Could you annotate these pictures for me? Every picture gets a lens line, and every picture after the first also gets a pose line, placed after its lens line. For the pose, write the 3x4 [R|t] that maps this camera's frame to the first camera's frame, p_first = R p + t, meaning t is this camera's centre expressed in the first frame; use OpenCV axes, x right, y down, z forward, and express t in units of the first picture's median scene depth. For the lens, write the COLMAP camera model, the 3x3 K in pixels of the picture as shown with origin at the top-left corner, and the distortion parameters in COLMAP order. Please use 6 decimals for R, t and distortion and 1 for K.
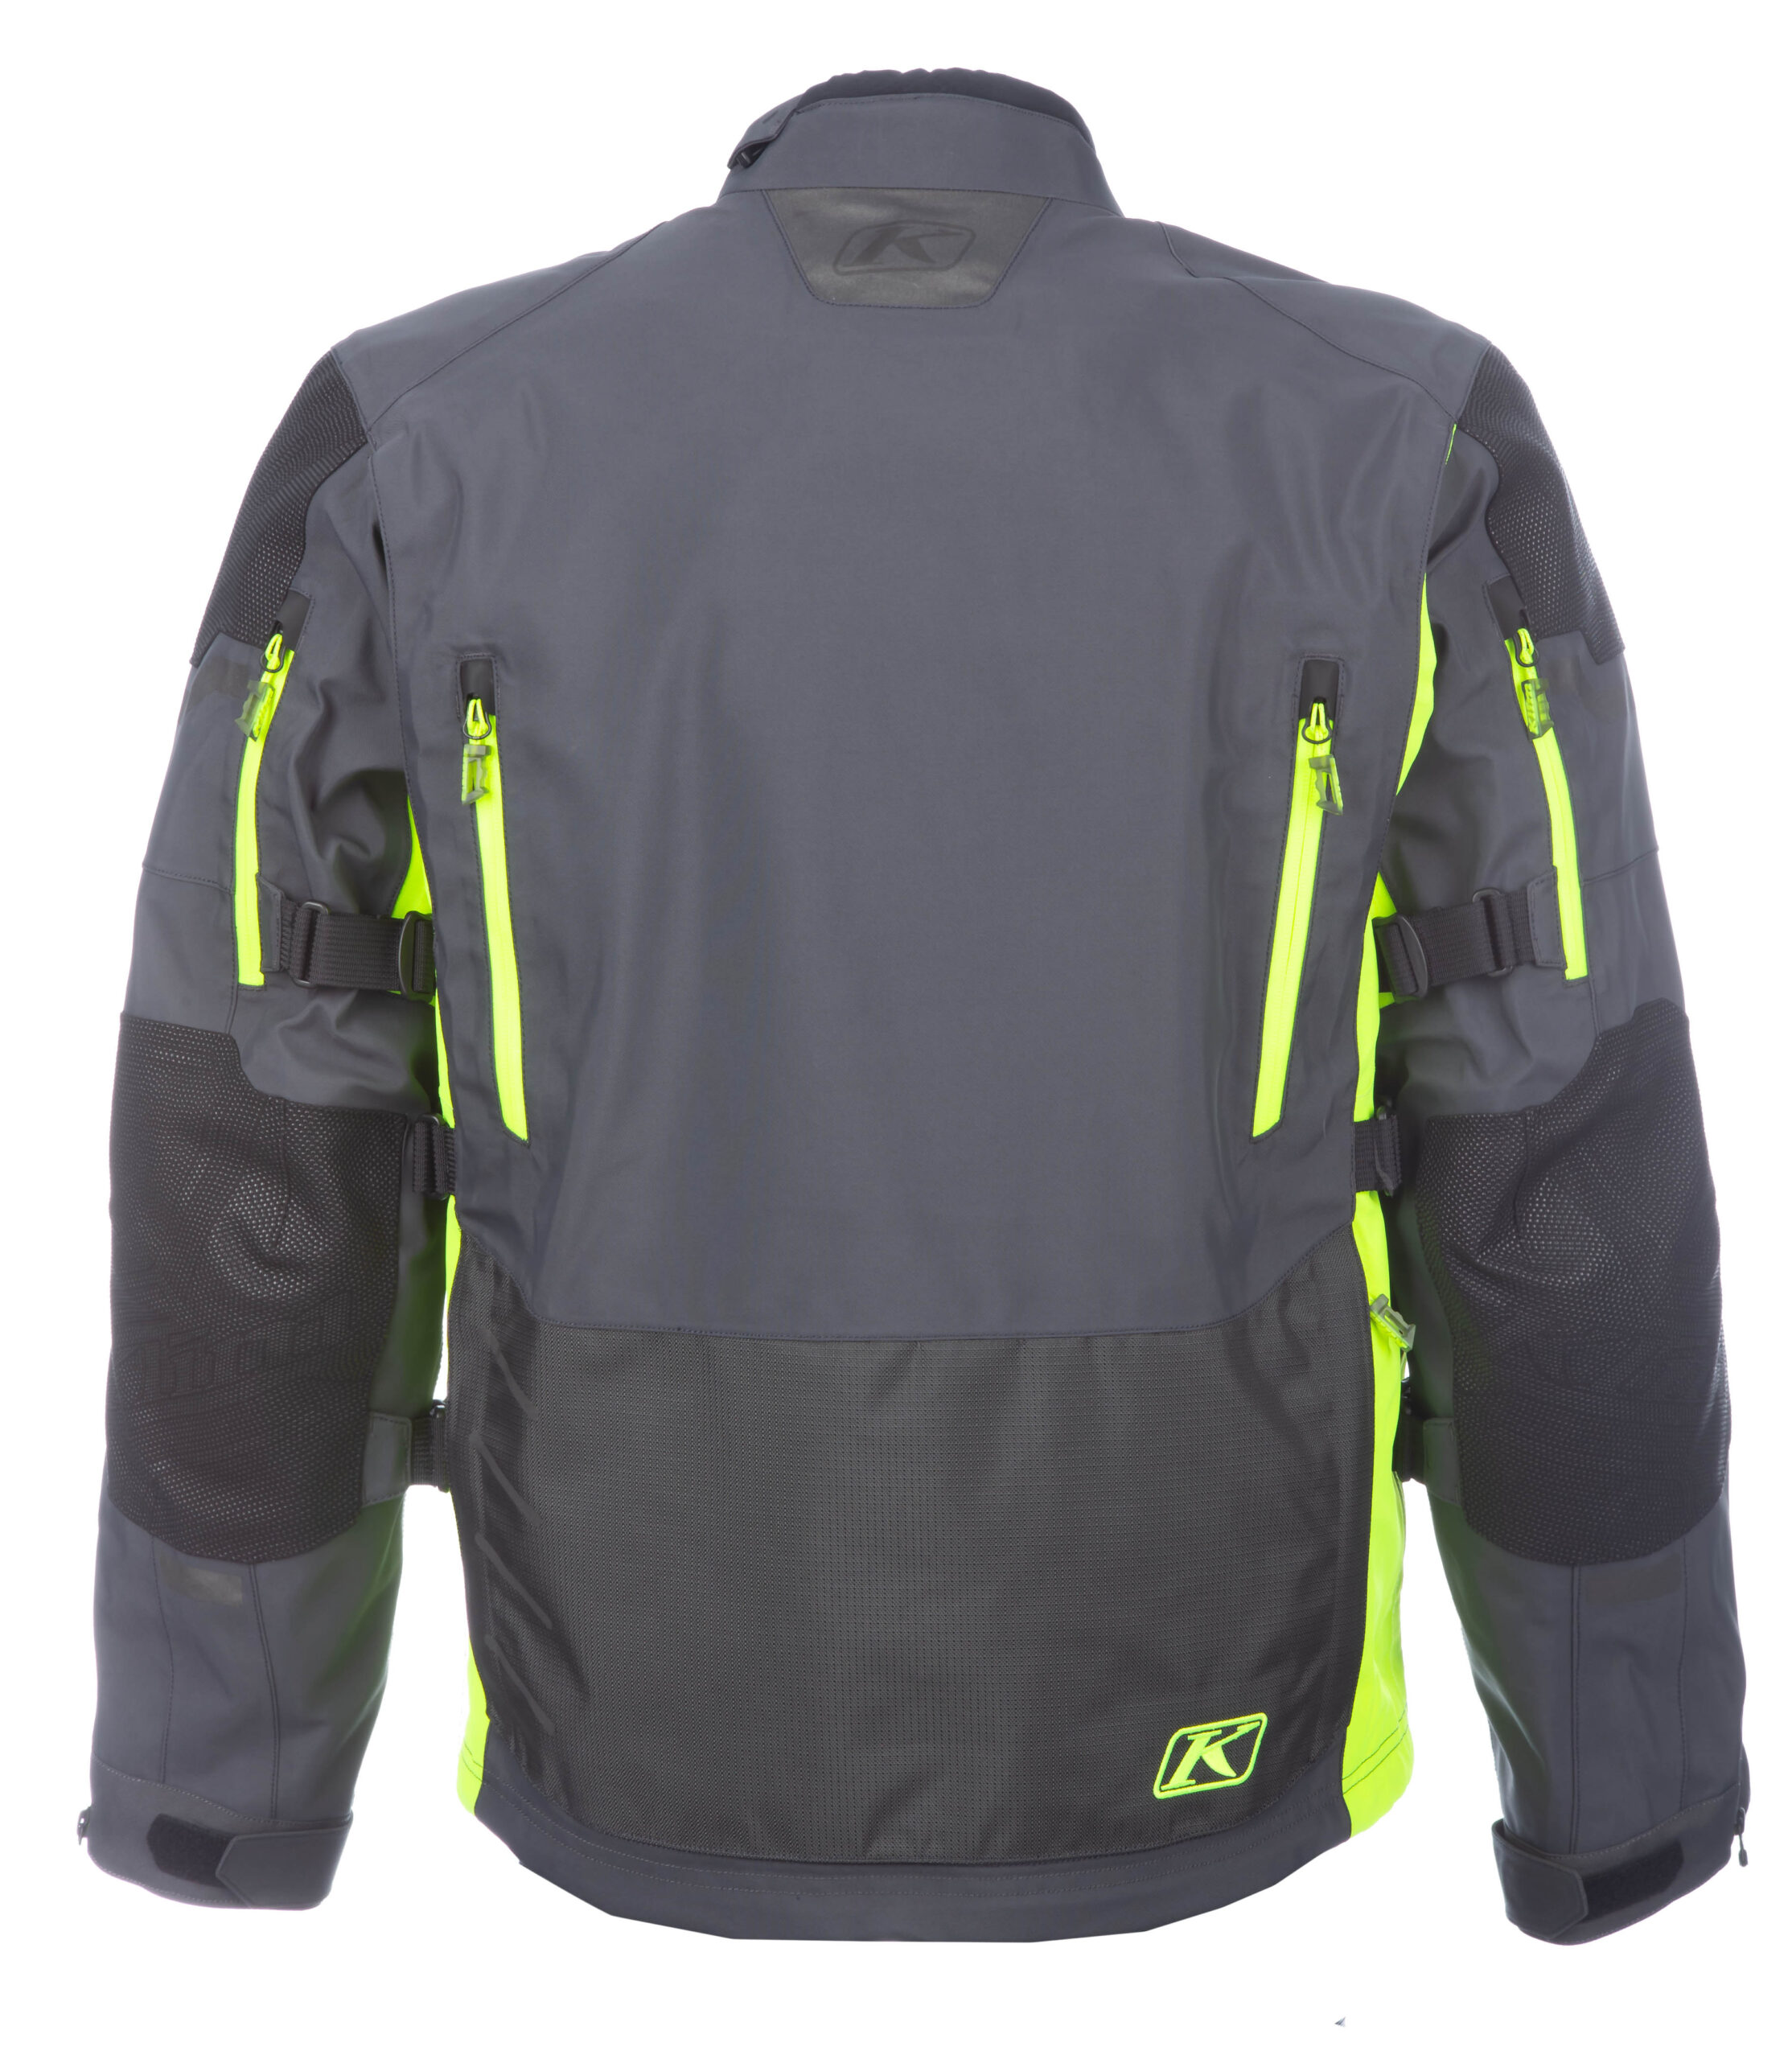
lens RADIAL K [[4165.2, 0, 897.1], [0, 4165.2, 1047.5], [0, 0, 1]] dist [0.313777, 0.000000]
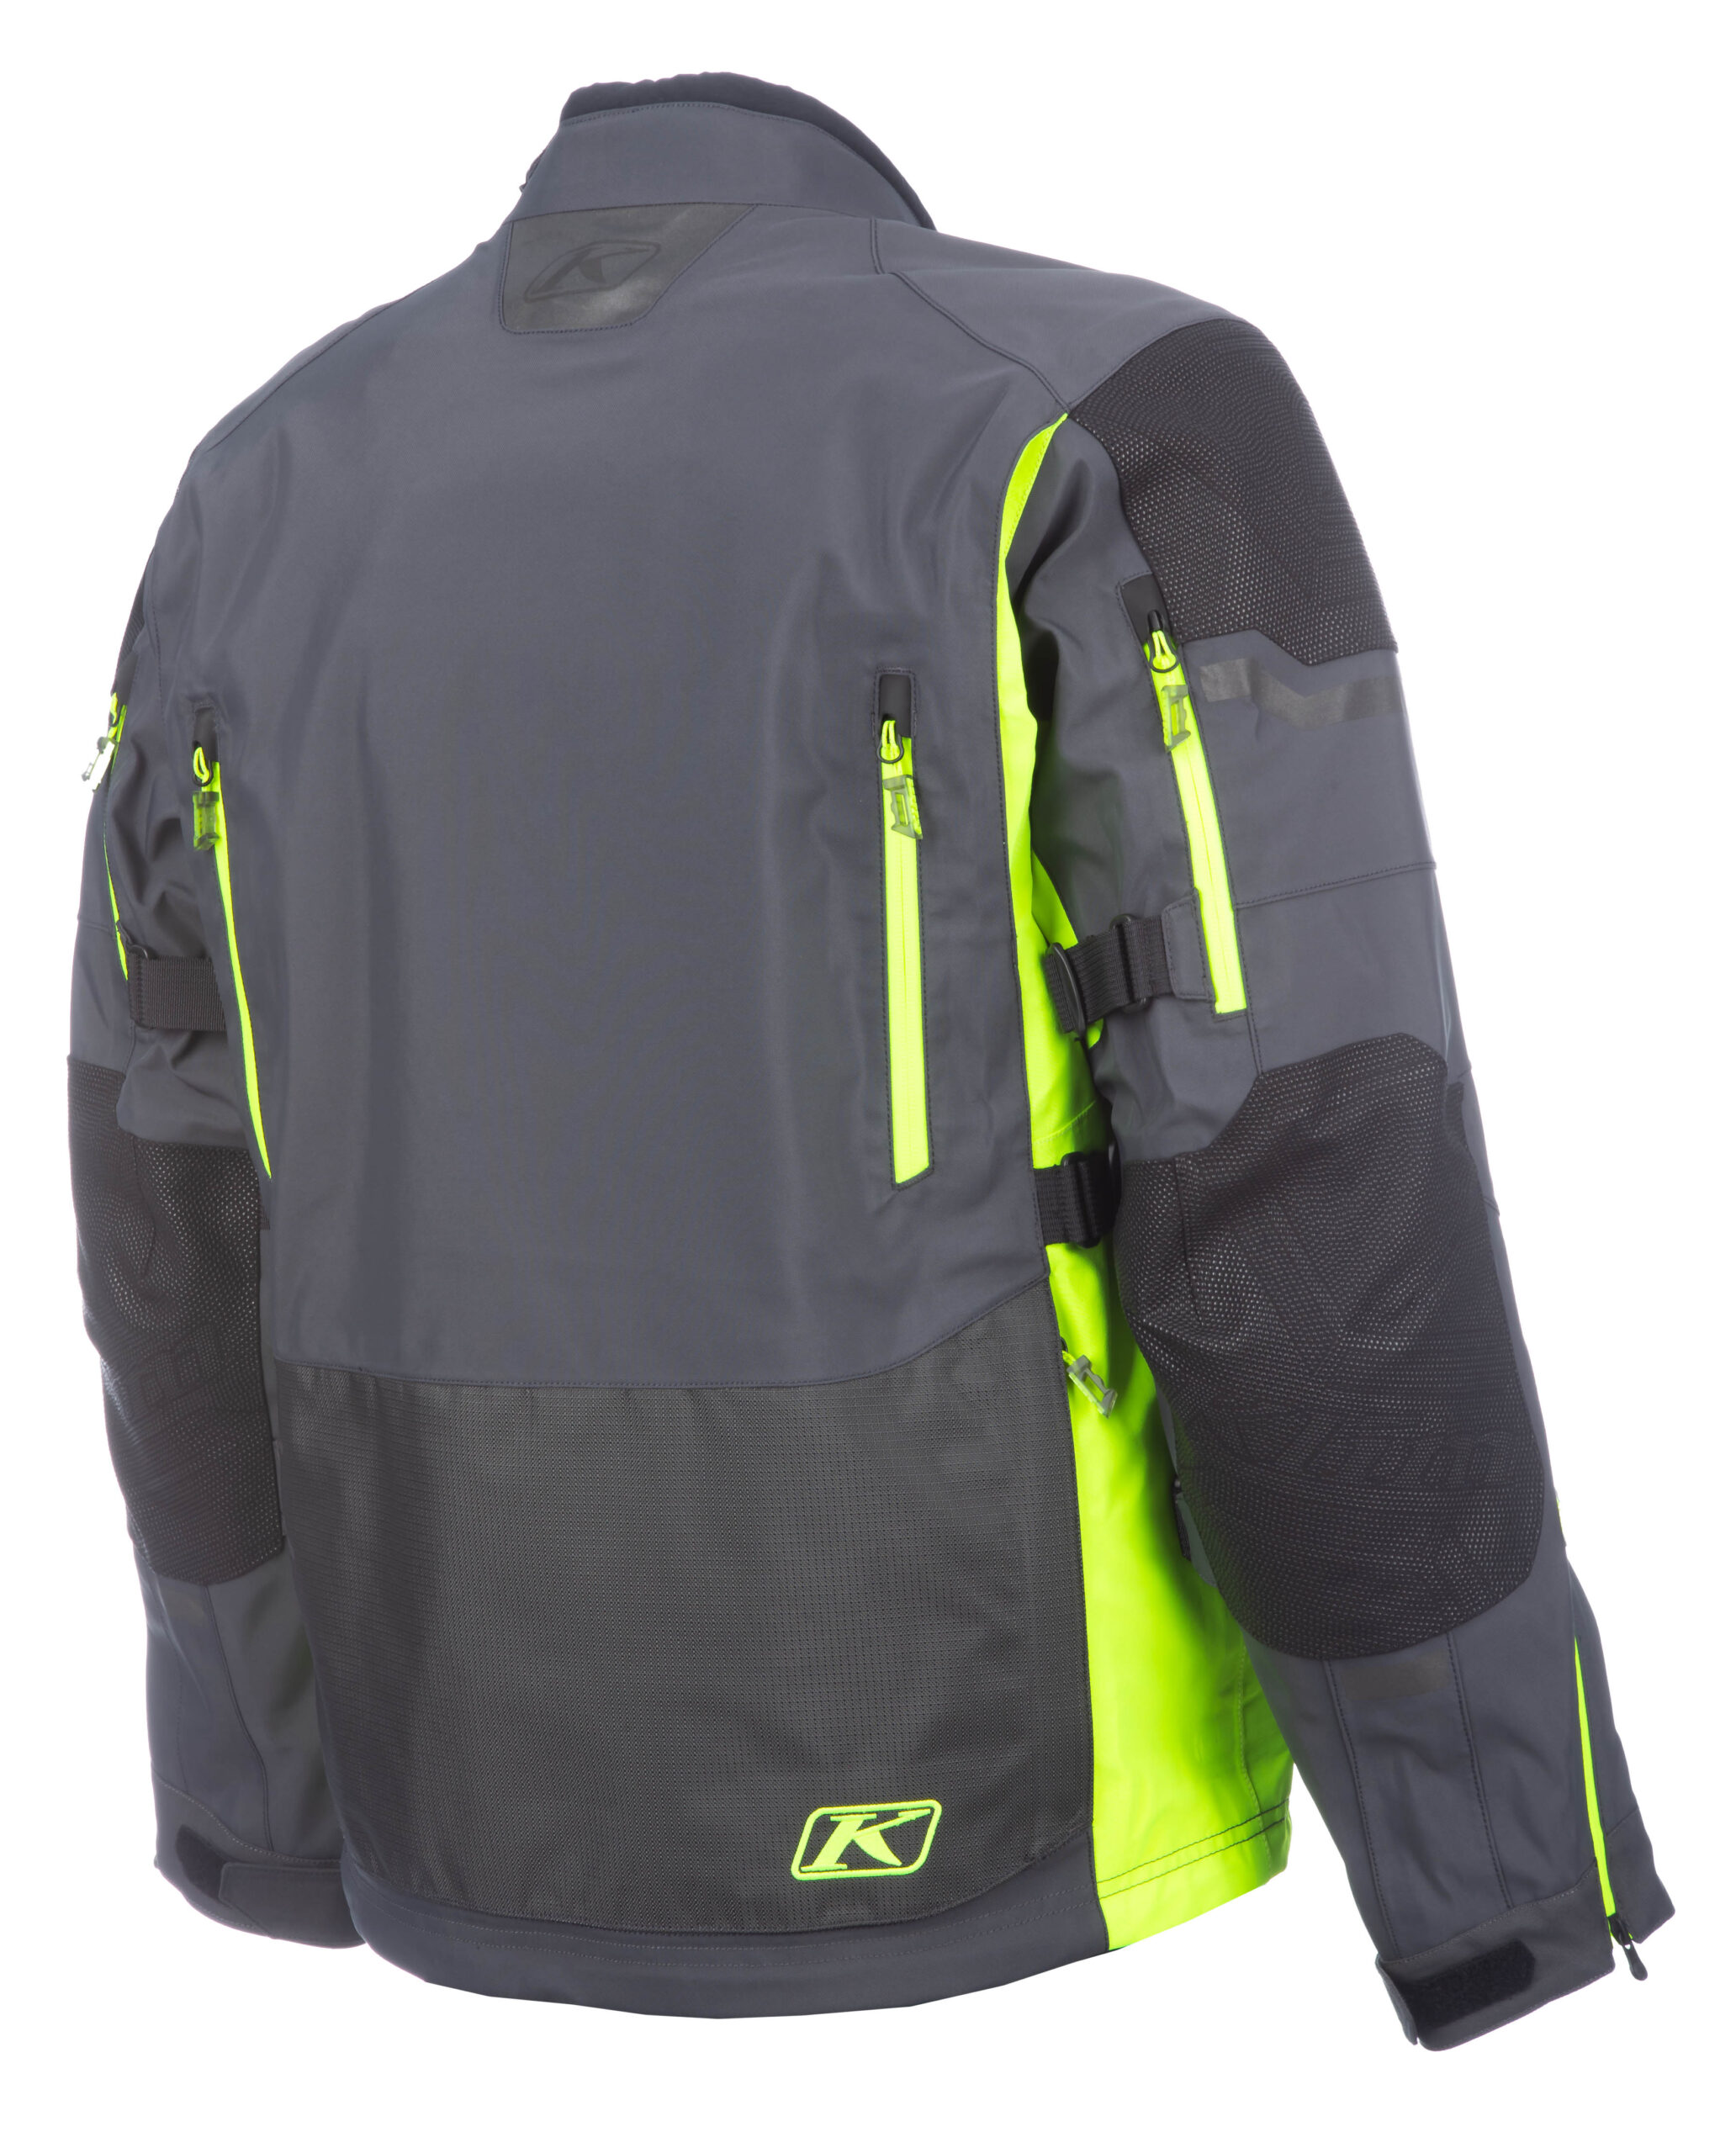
lens RADIAL K [[4675.4, 0, 855.8], [0, 4675.4, 1055.2], [0, 0, 1]] dist [0.389126, 0.000000]
pose [[0.849220, -0.001582, -0.528037, 0.629193], [0.000708, 0.999998, -0.001856, -0.005347], [0.528039, 0.001202, 0.849219, 0.100807]]
